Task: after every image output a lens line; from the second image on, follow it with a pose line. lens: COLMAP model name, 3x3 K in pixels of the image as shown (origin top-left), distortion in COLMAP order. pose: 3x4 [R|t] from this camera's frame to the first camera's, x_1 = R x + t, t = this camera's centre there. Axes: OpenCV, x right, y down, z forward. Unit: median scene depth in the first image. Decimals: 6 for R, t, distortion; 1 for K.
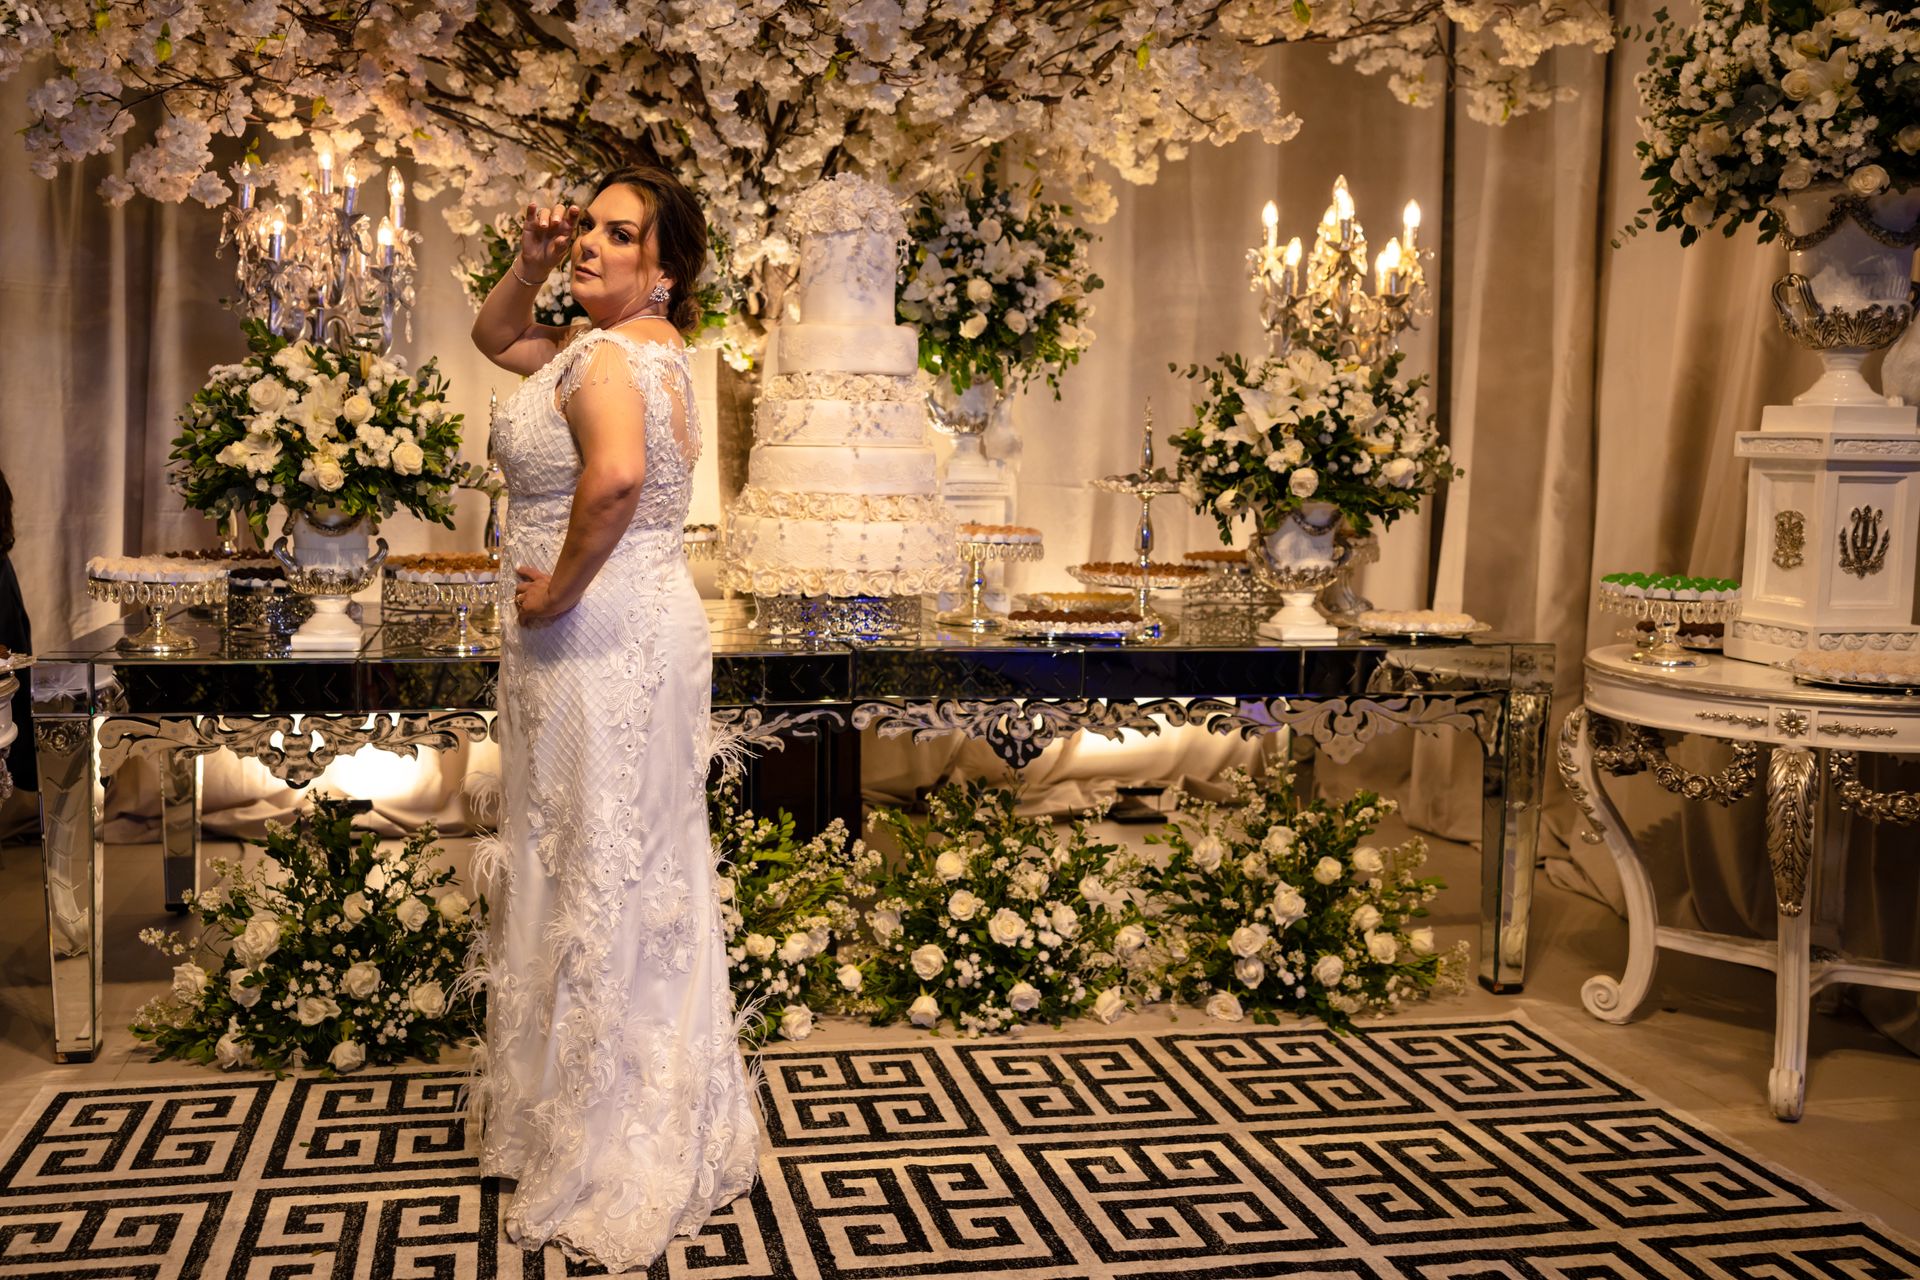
lens RADIAL K [[1752.2, 0, 834.7], [0, 1752.2, 579.7], [0, 0, 1]] dist [-0.002137, 0.006577]
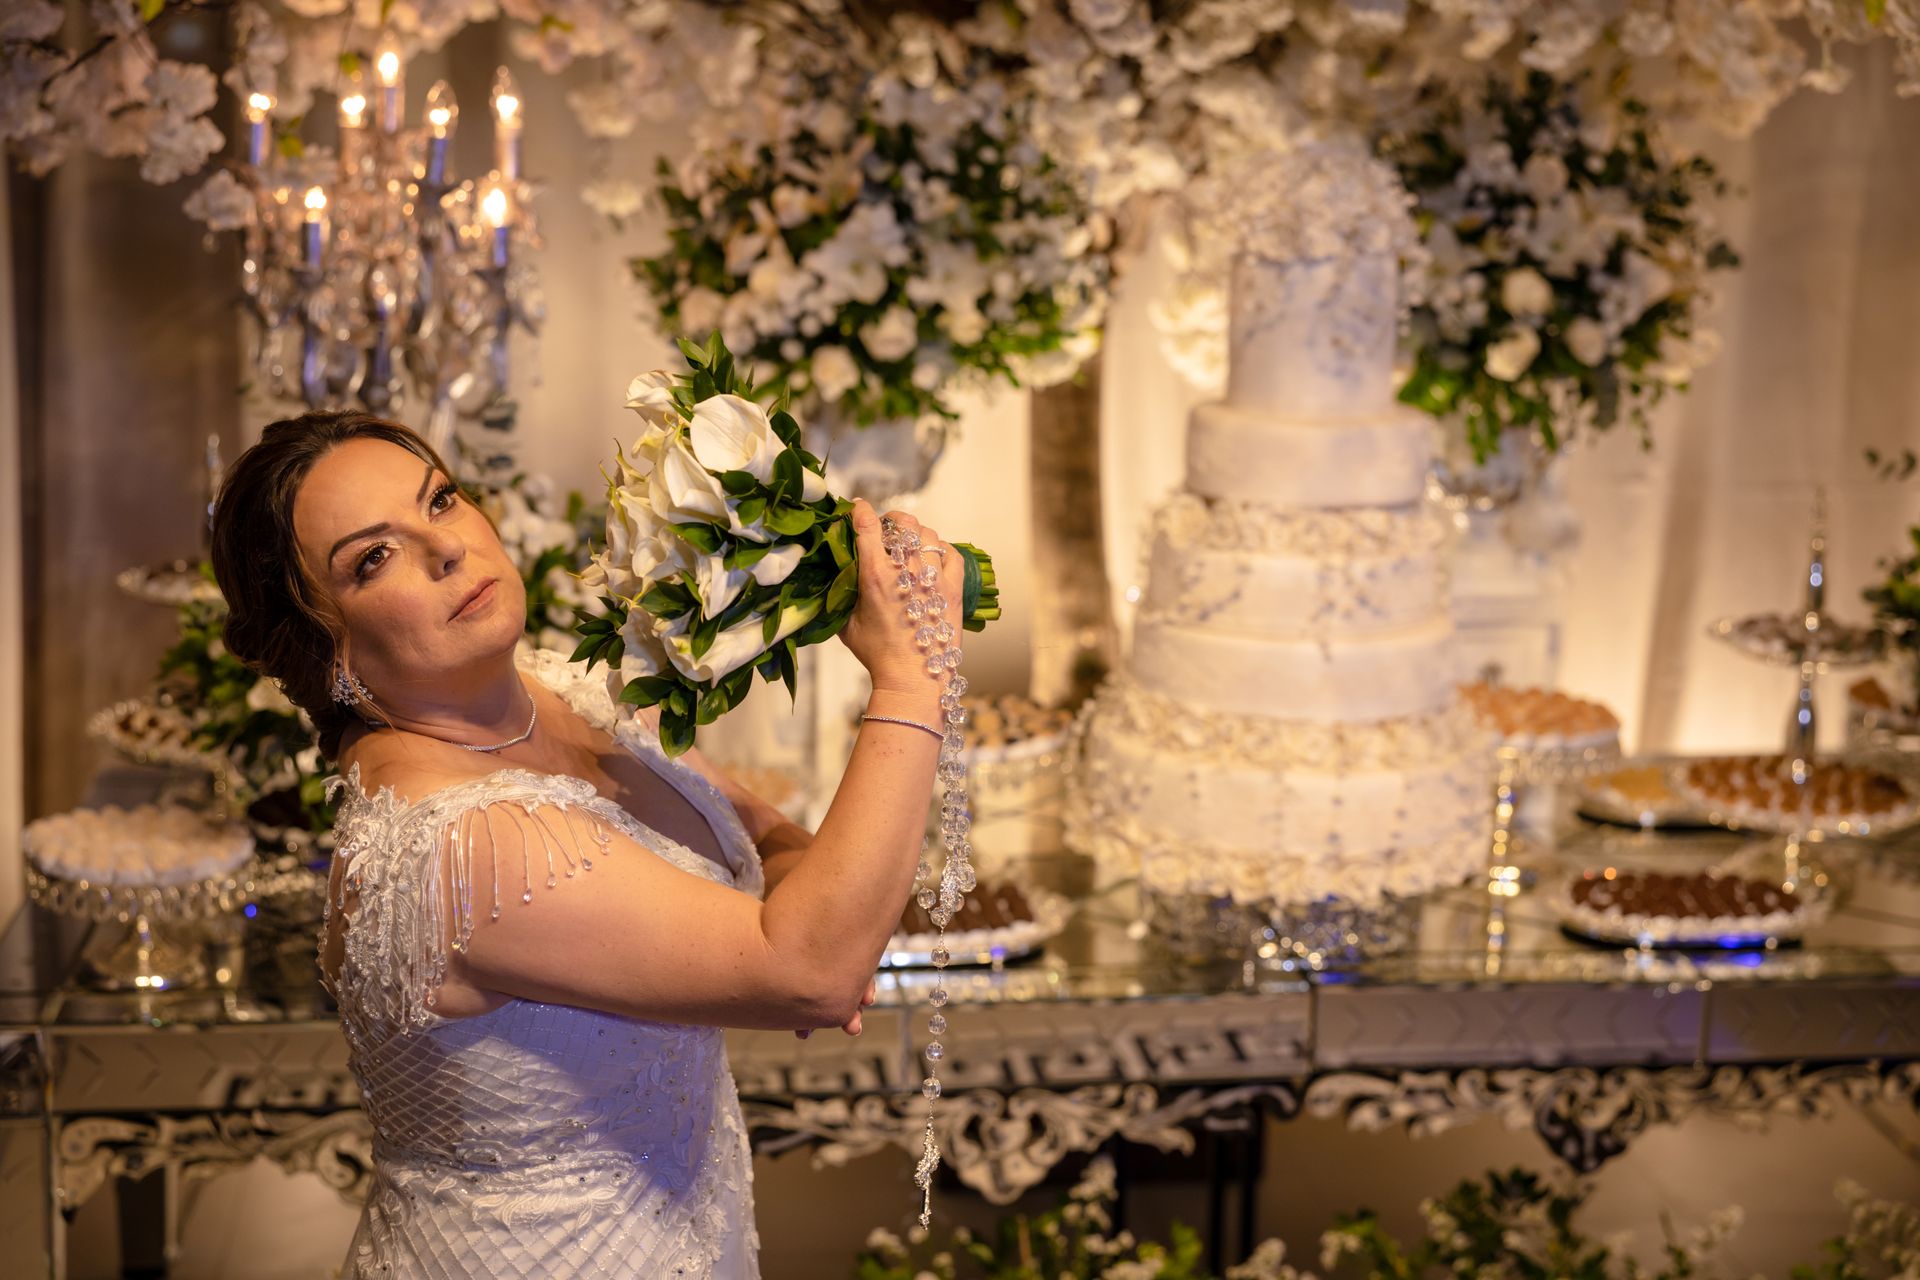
lens RADIAL K [[3010.7, 0, 954.4], [0, 3010.7, 616.7], [0, 0, 1]] dist [0.017837, 0.000000]
pose [[0.998950, 0.015334, -0.043162, -0.065679], [-0.010295, 0.993353, 0.114647, -0.191066], [0.044633, -0.114082, 0.992468, 0.011527]]
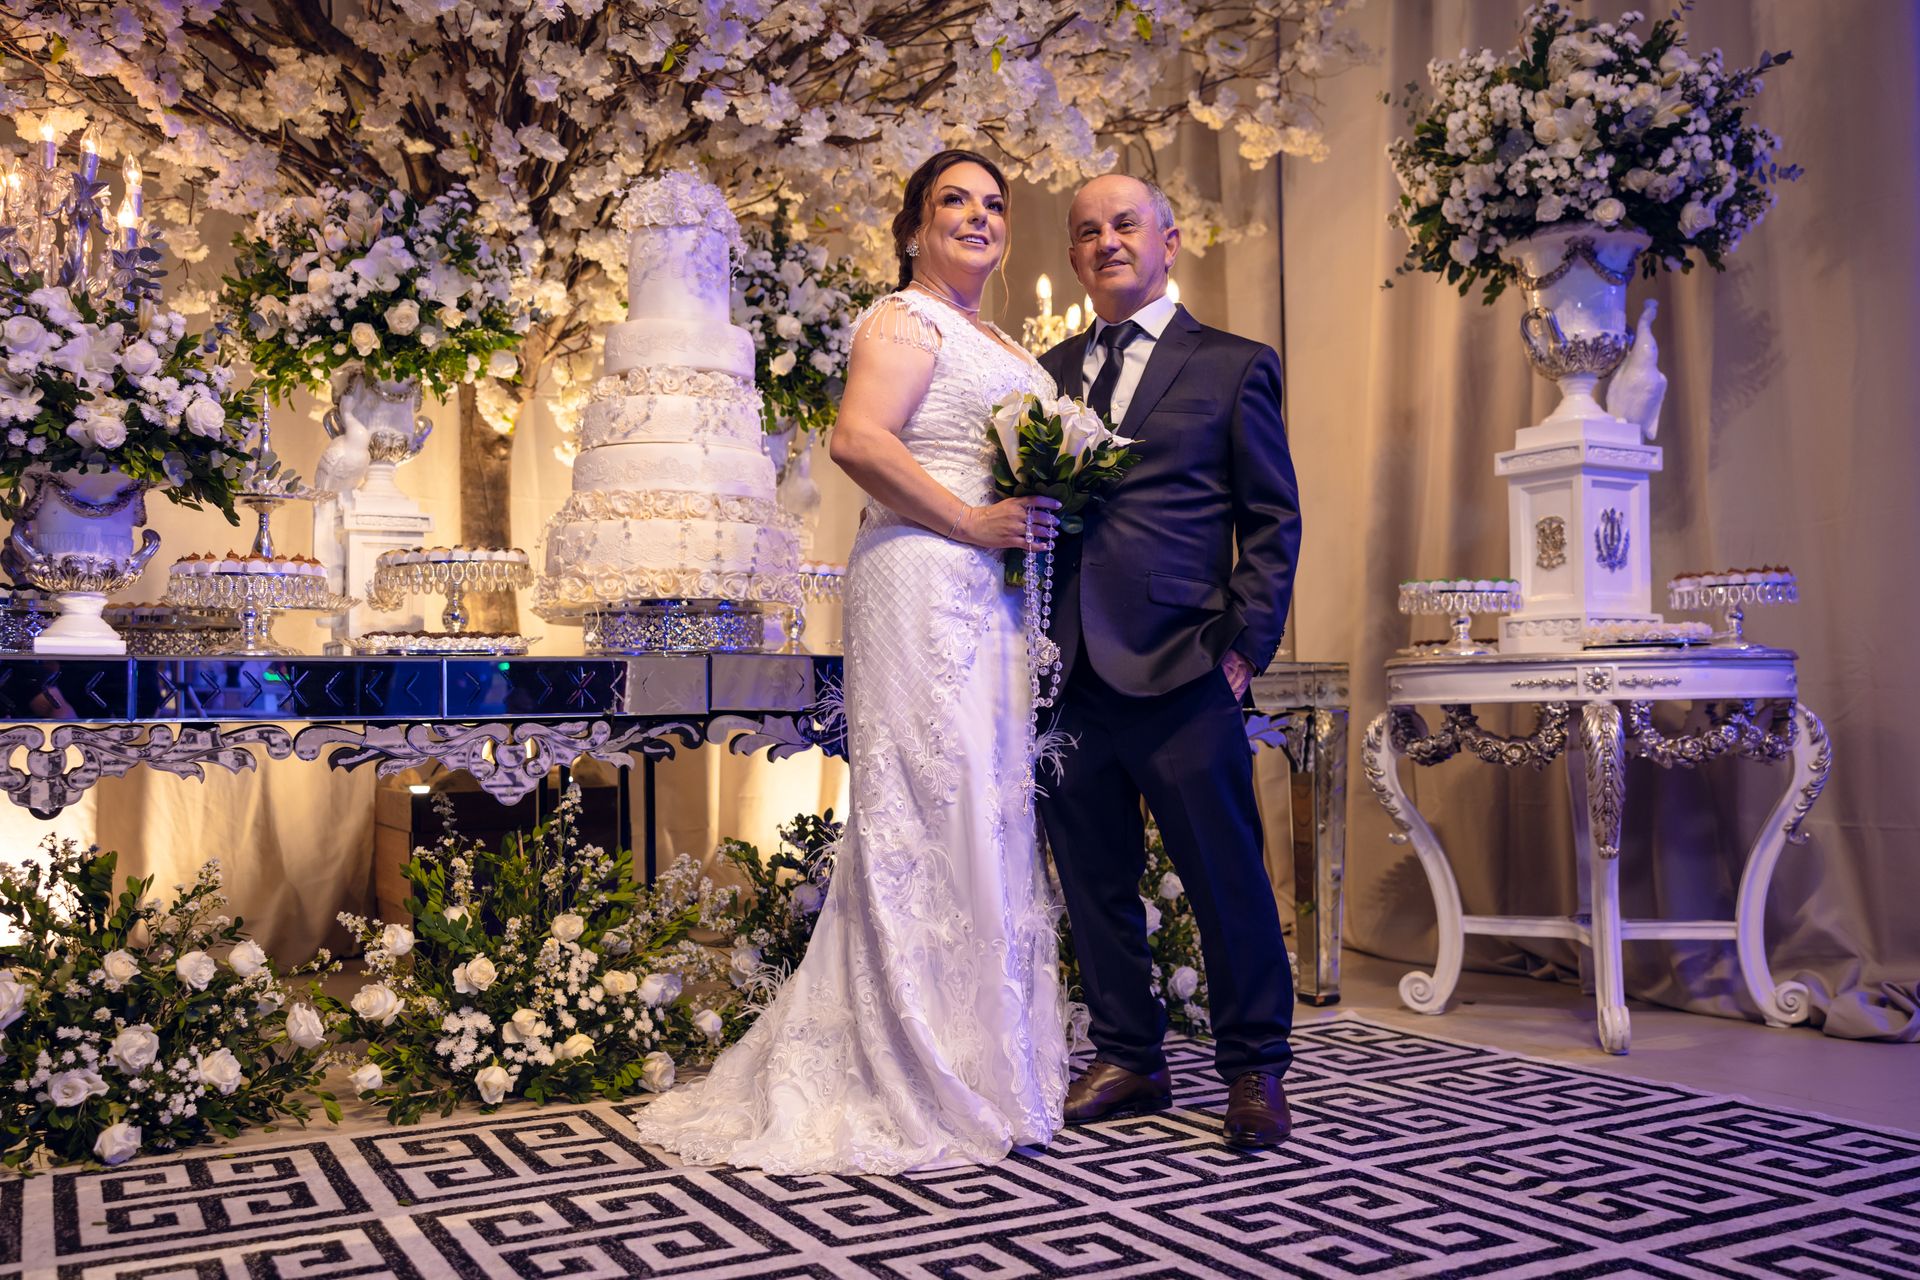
lens RADIAL K [[1731.4, 0, 994.9], [0, 1731.4, 631.5], [0, 0, 1]] dist [-0.018356, 0.024176]
pose [[0.942189, -0.004840, 0.335046, -0.148790], [0.048217, 0.991448, -0.121270, 0.140880], [-0.331593, 0.130414, 0.934365, 0.090960]]
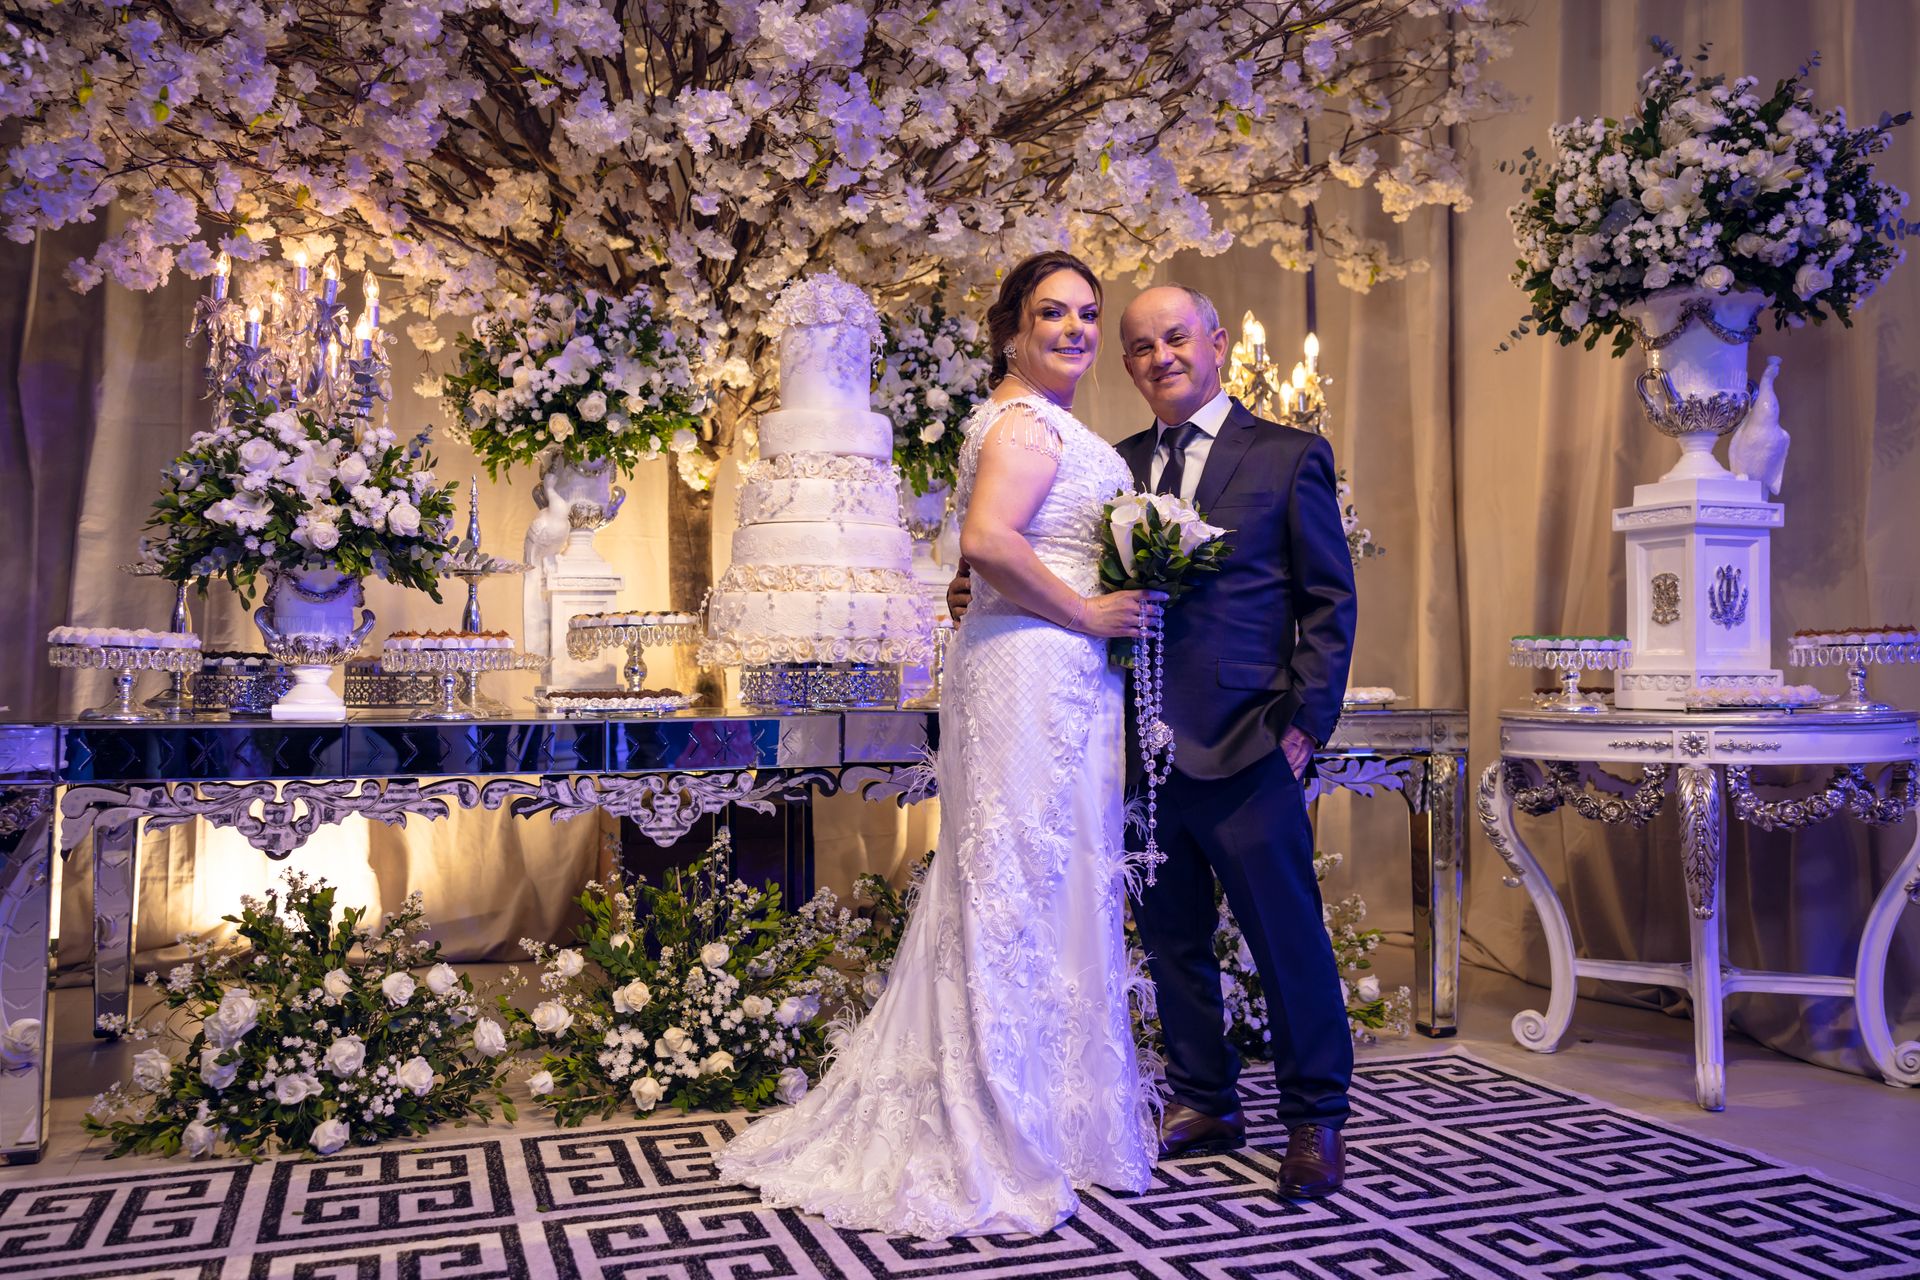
lens RADIAL K [[1646.1, 0, 973.1], [0, 1646.1, 616.3], [0, 0, 1]] dist [-0.000368, 0.008965]
pose [[0.985859, -0.007101, 0.167427, -0.073454], [0.026576, 0.993083, -0.114369, 0.093102], [-0.165457, 0.117202, 0.979228, 0.026740]]
